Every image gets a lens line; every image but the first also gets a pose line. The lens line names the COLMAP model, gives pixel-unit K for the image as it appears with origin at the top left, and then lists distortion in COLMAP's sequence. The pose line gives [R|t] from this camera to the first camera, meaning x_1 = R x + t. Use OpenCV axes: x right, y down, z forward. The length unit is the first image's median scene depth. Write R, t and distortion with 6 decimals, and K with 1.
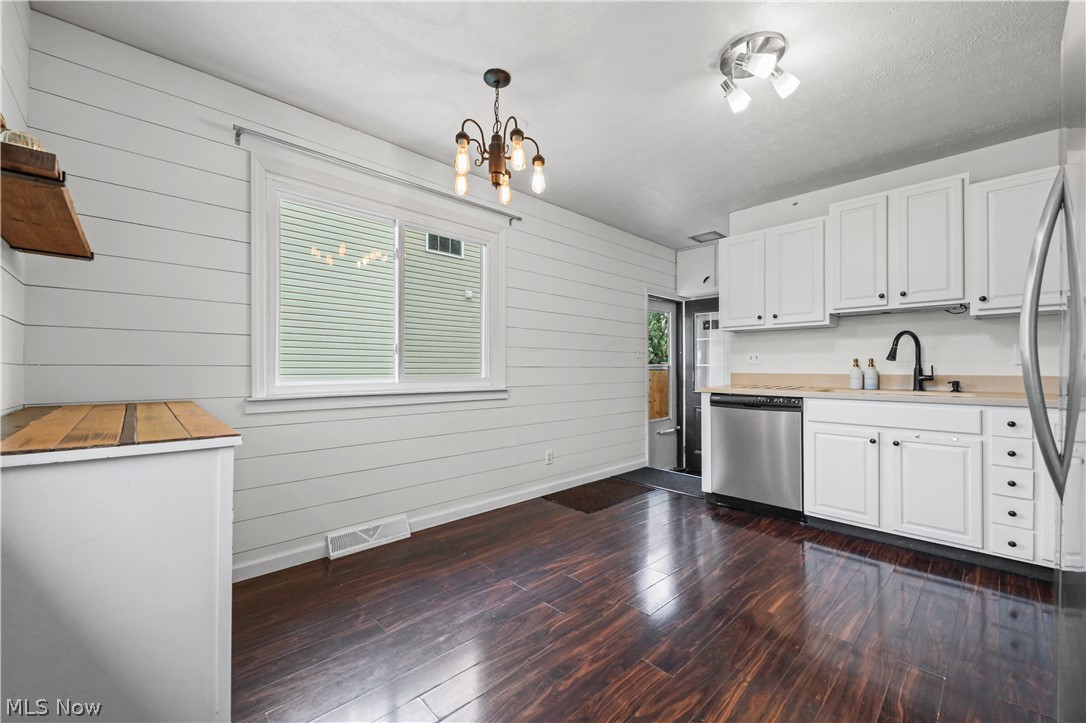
lens RADIAL K [[425.2, 0, 541.9], [0, 425.2, 370.7], [0, 0, 1]] dist [0.003951, -0.000370]
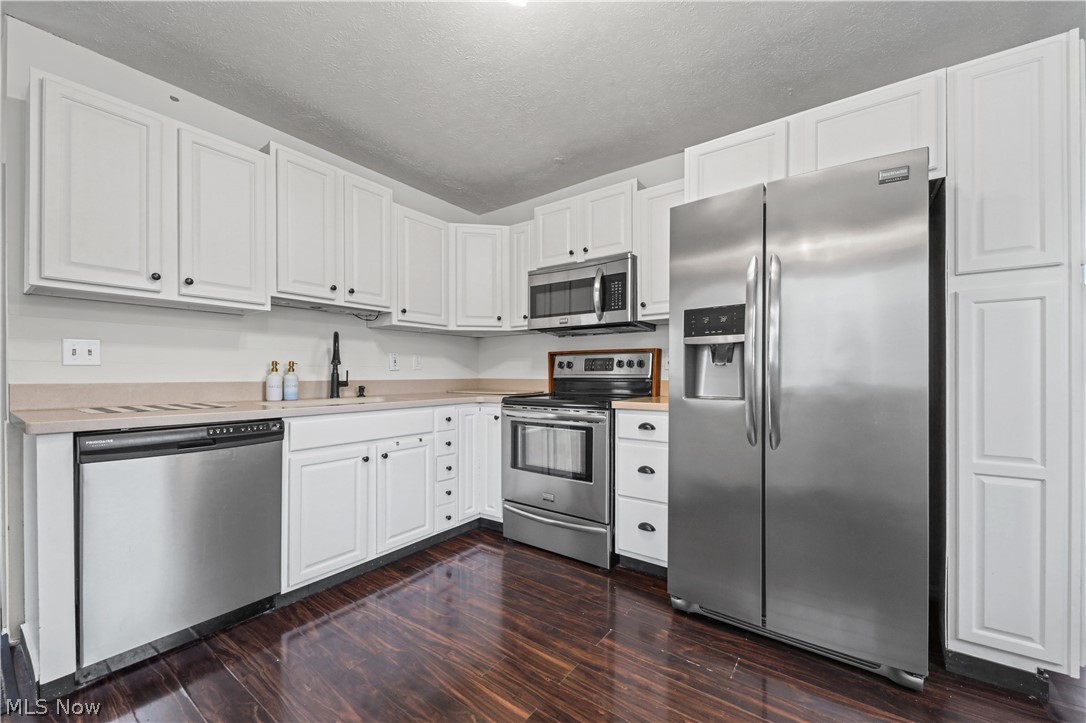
lens RADIAL K [[425.2, 0, 541.9], [0, 425.2, 370.7], [0, 0, 1]] dist [0.003951, -0.000370]
pose [[-0.178175, 0.005409, 0.983984, -0.106054], [0.004988, 0.999977, -0.004594, -0.004760], [-0.983986, 0.004090, -0.178198, 0.719396]]
